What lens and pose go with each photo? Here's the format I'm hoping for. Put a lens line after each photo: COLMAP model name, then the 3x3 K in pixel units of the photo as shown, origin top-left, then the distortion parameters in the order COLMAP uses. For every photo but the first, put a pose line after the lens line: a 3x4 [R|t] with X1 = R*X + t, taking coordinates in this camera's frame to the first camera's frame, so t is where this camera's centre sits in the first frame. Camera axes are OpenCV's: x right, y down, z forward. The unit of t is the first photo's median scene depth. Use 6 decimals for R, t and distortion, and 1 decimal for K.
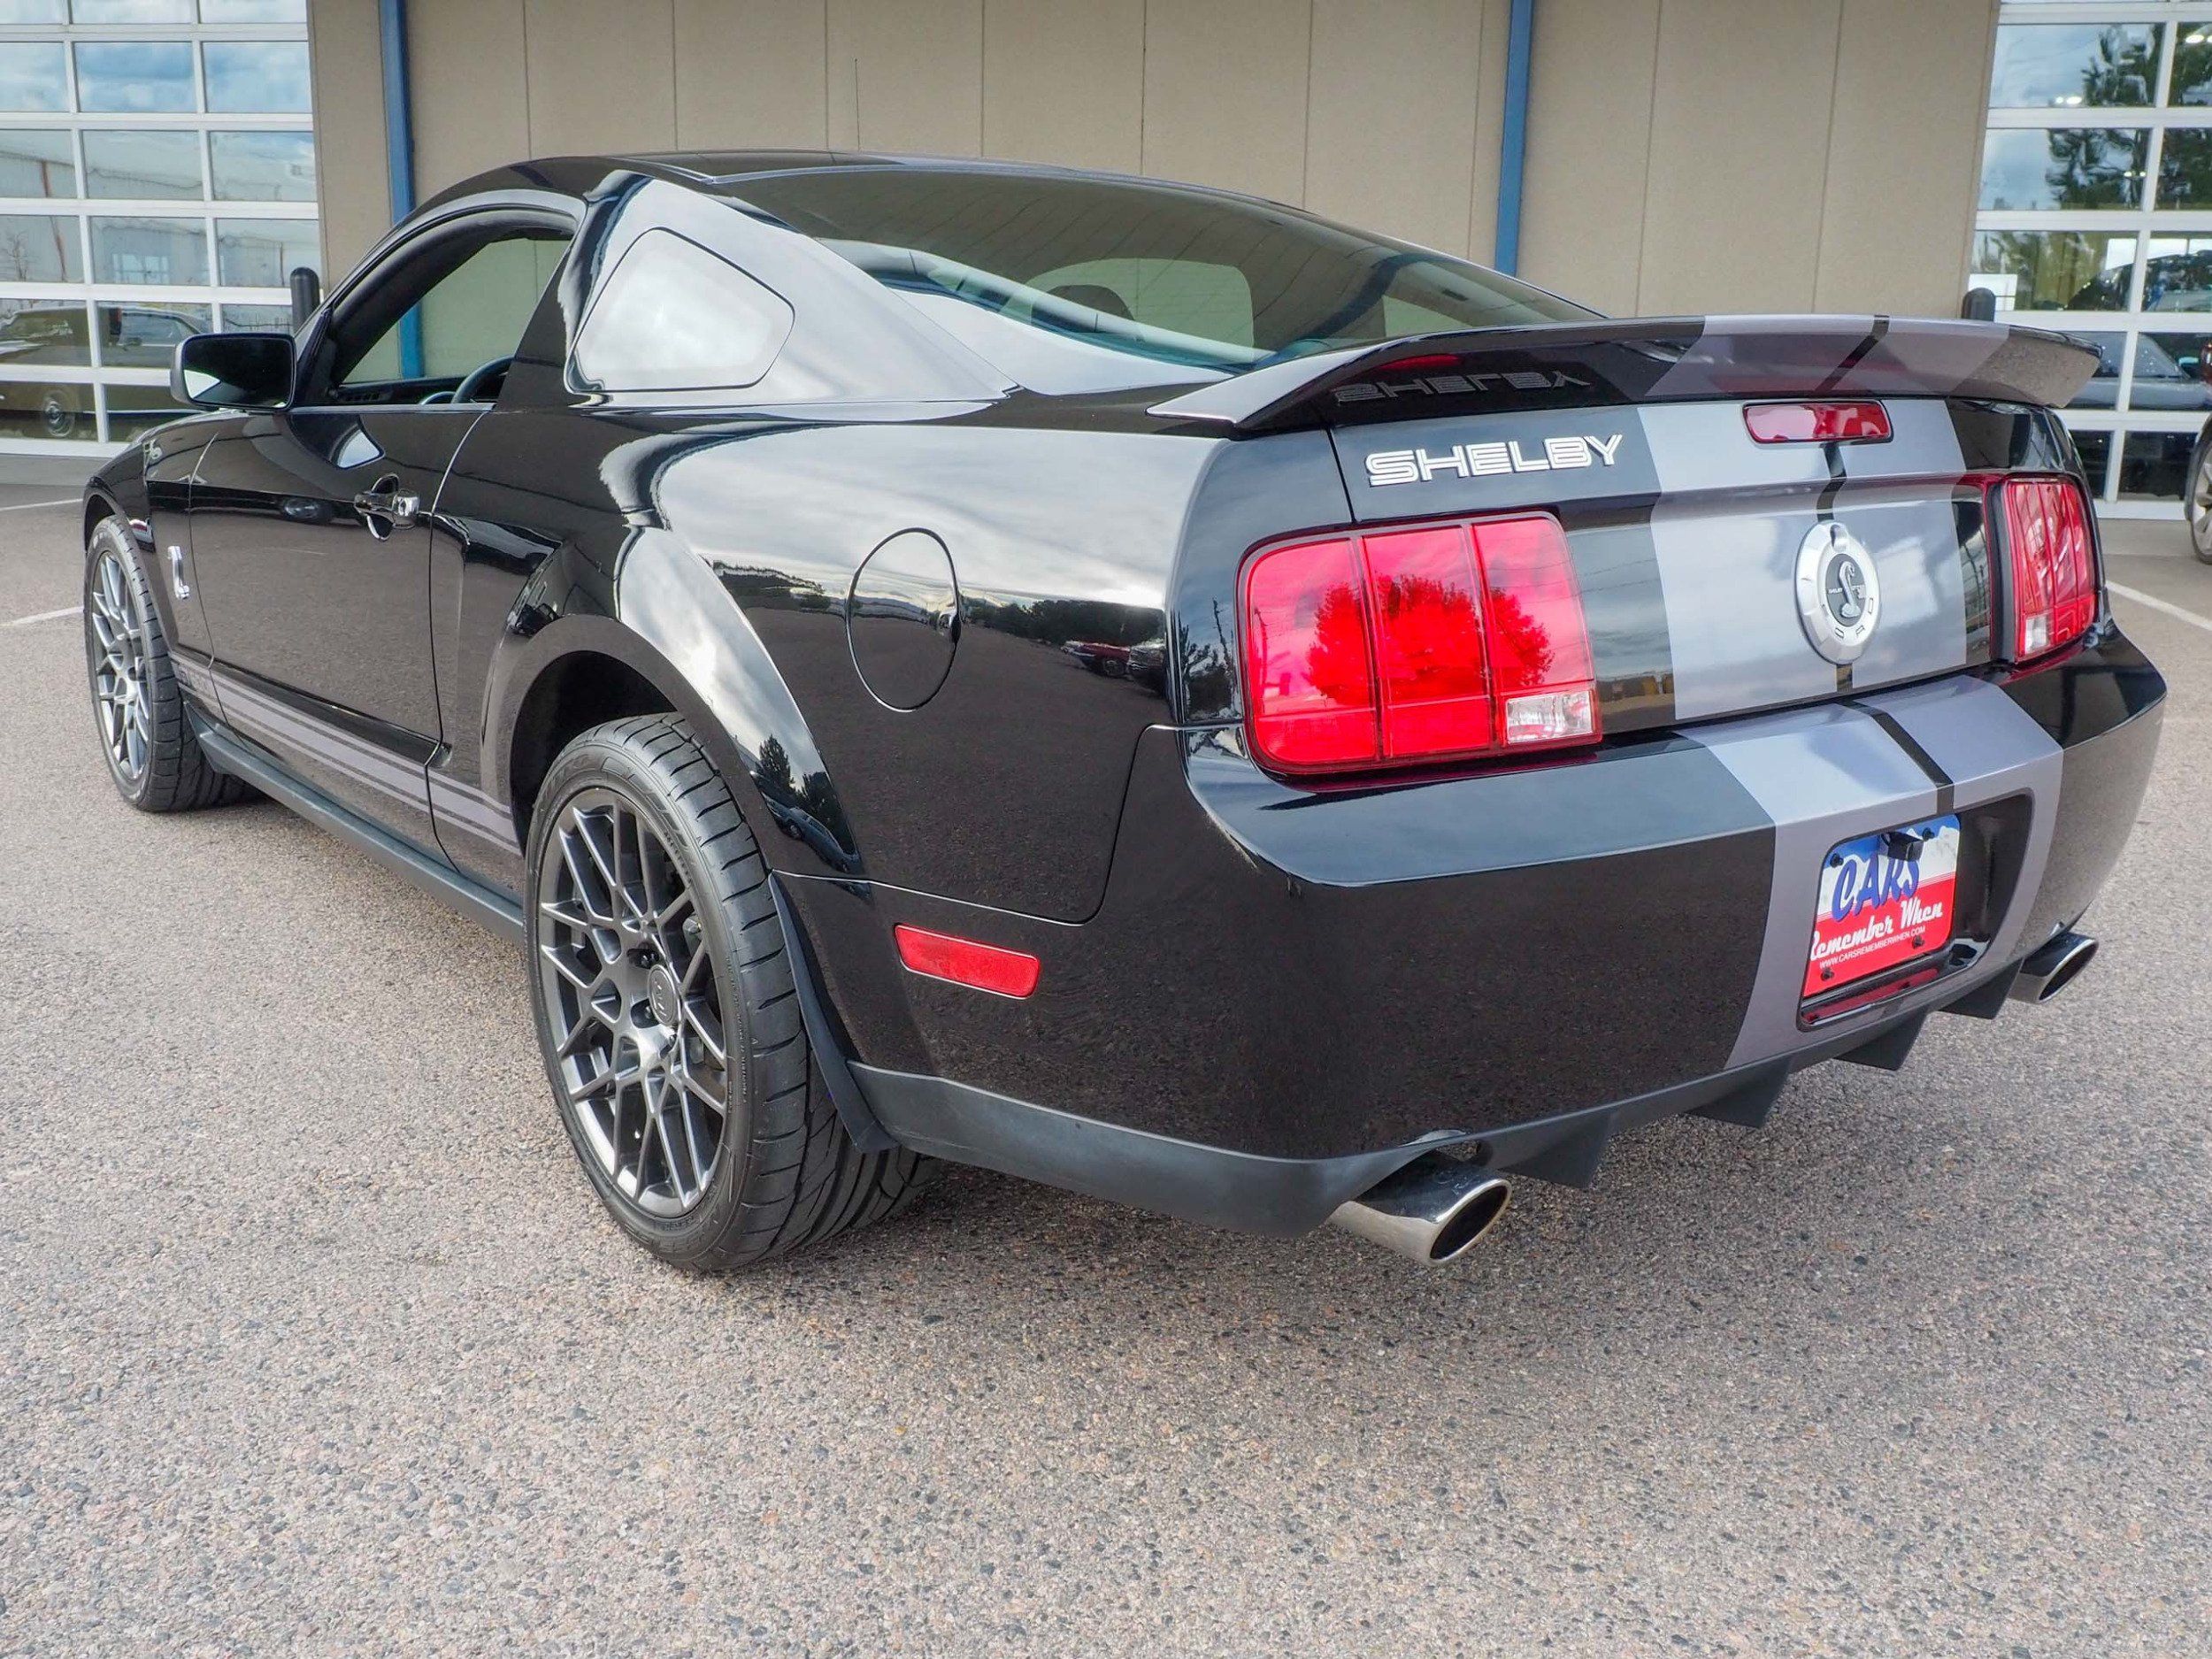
lens RADIAL K [[1930.9, 0, 1116.0], [0, 1930.9, 776.1], [0, 0, 1]] dist [0.005194, -0.001007]
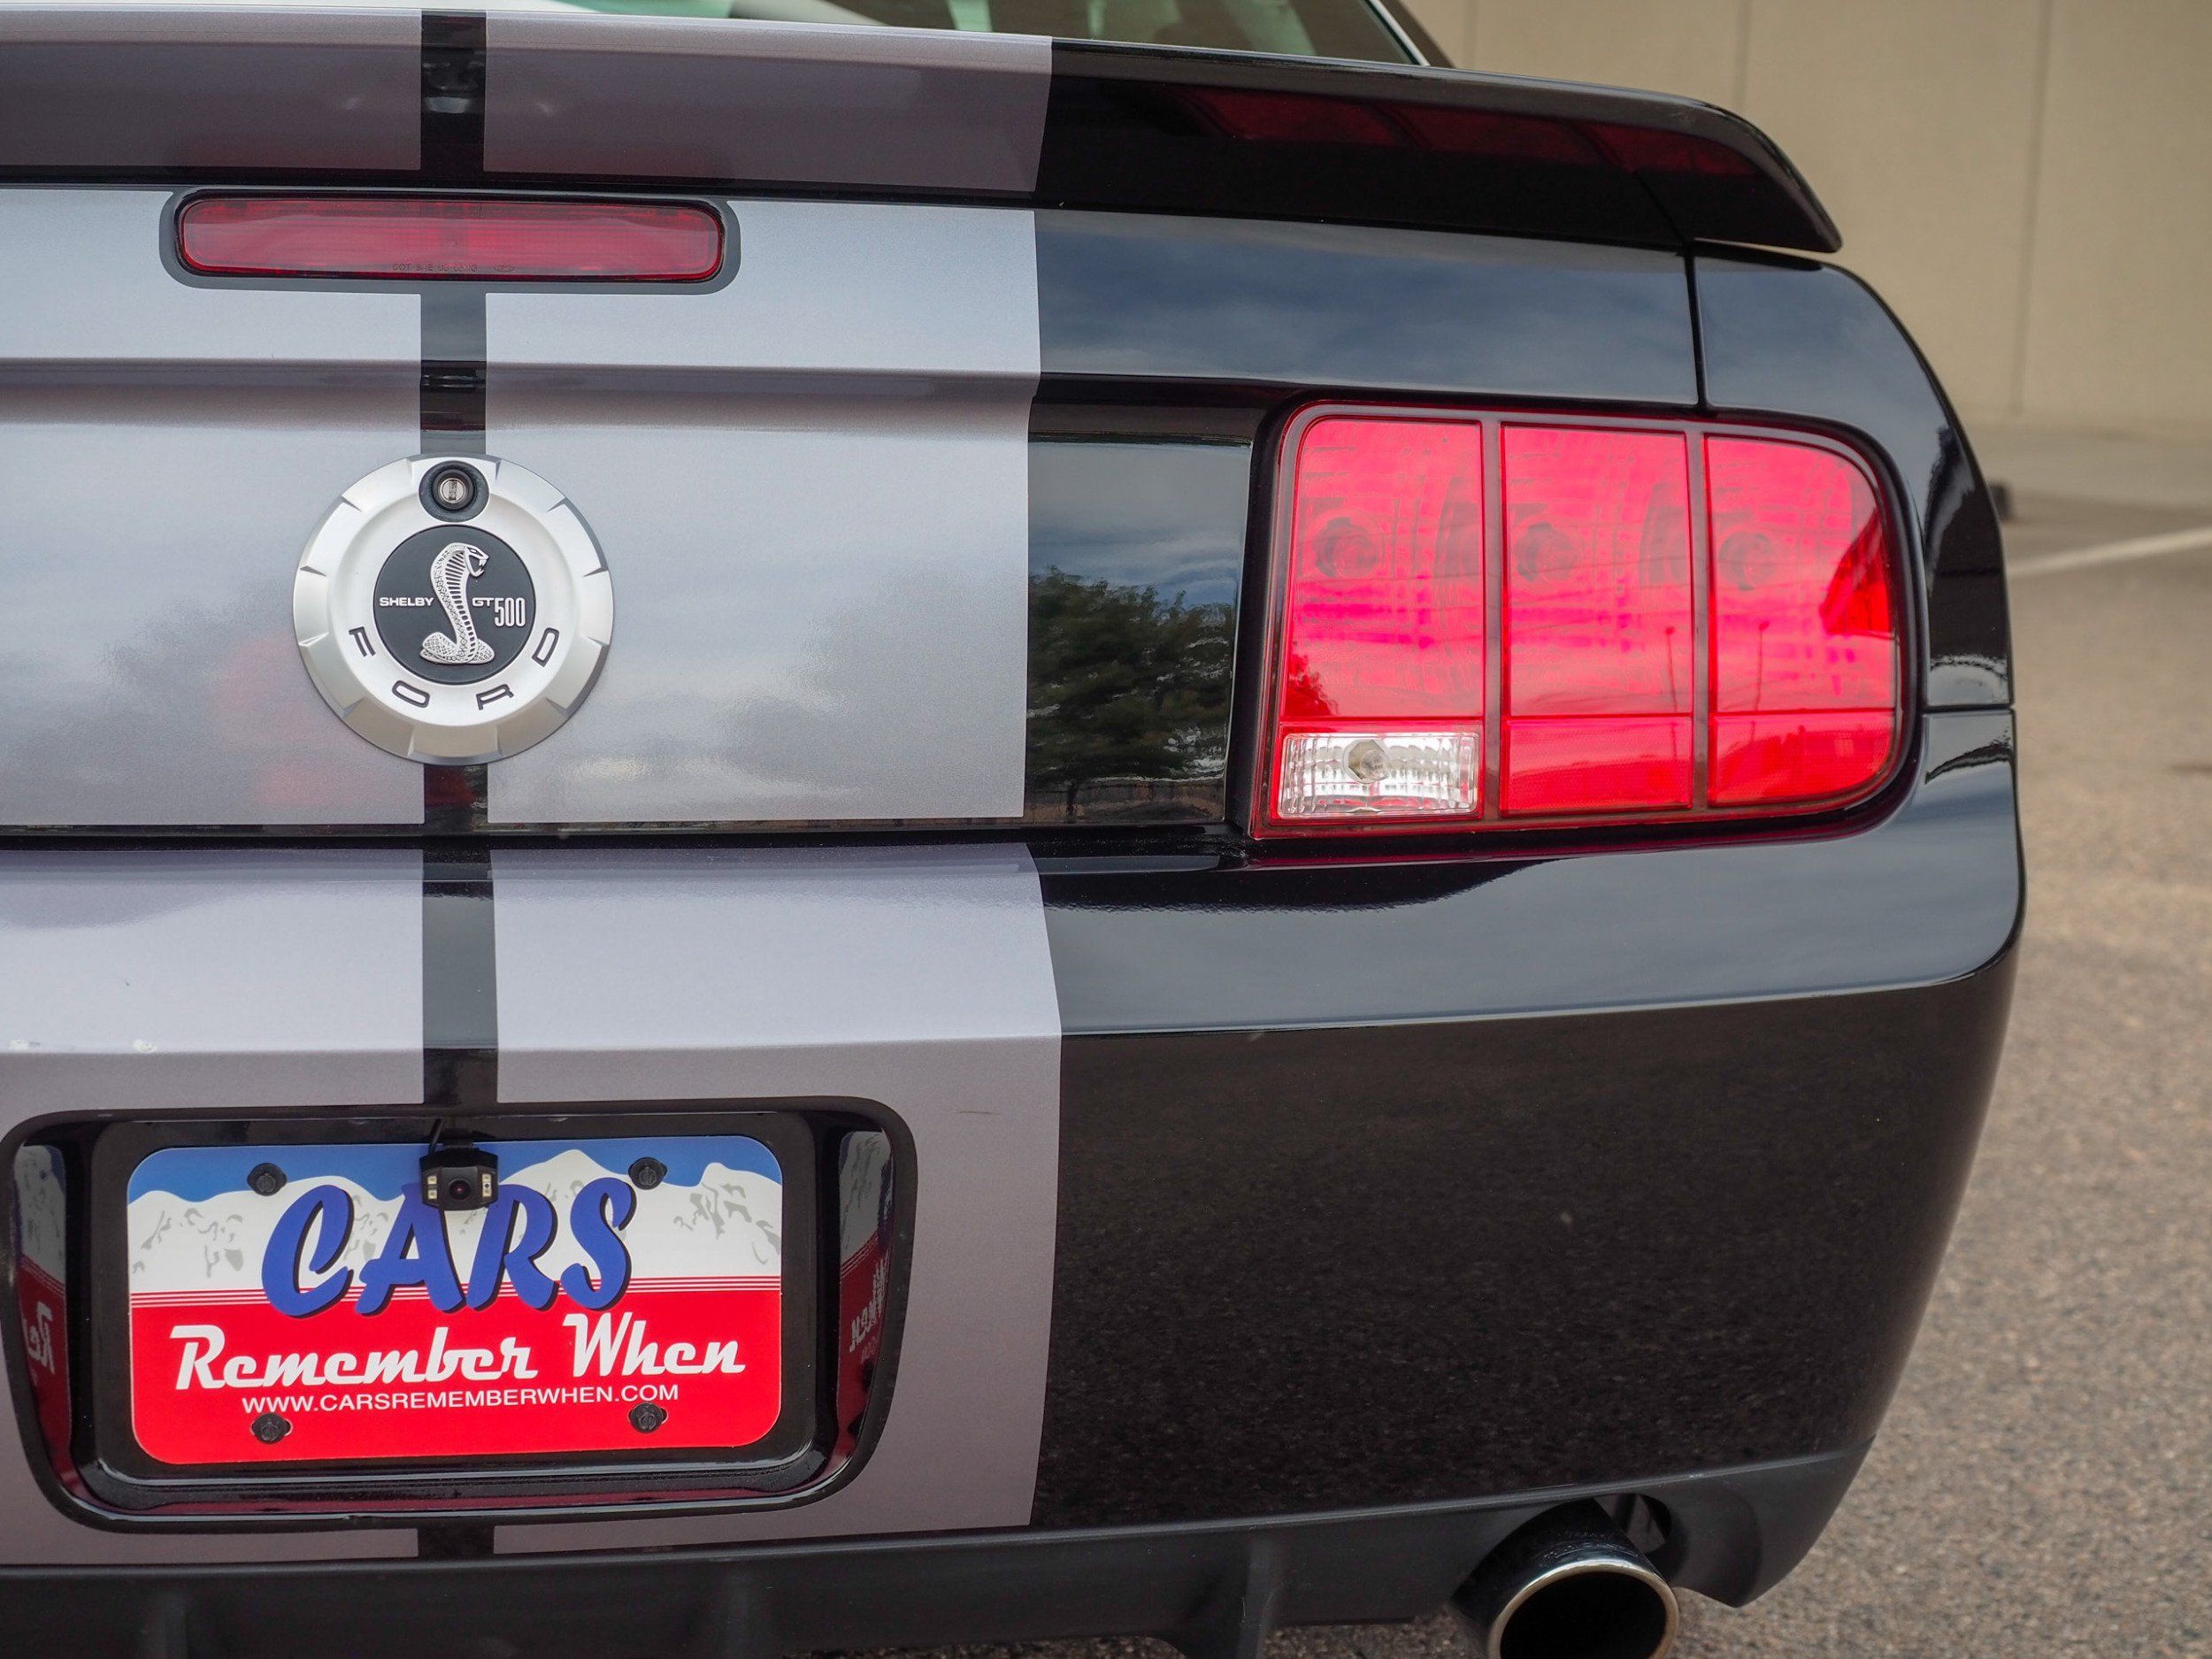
lens RADIAL K [[4254.8, 0, 1102.6], [0, 4254.8, 868.0], [0, 0, 1]] dist [-0.012573, -0.071038]
pose [[0.871060, 0.100821, -0.480718, 0.956348], [-0.125366, 0.991926, -0.019126, -0.032983], [0.474908, 0.076926, 0.876667, 0.187977]]
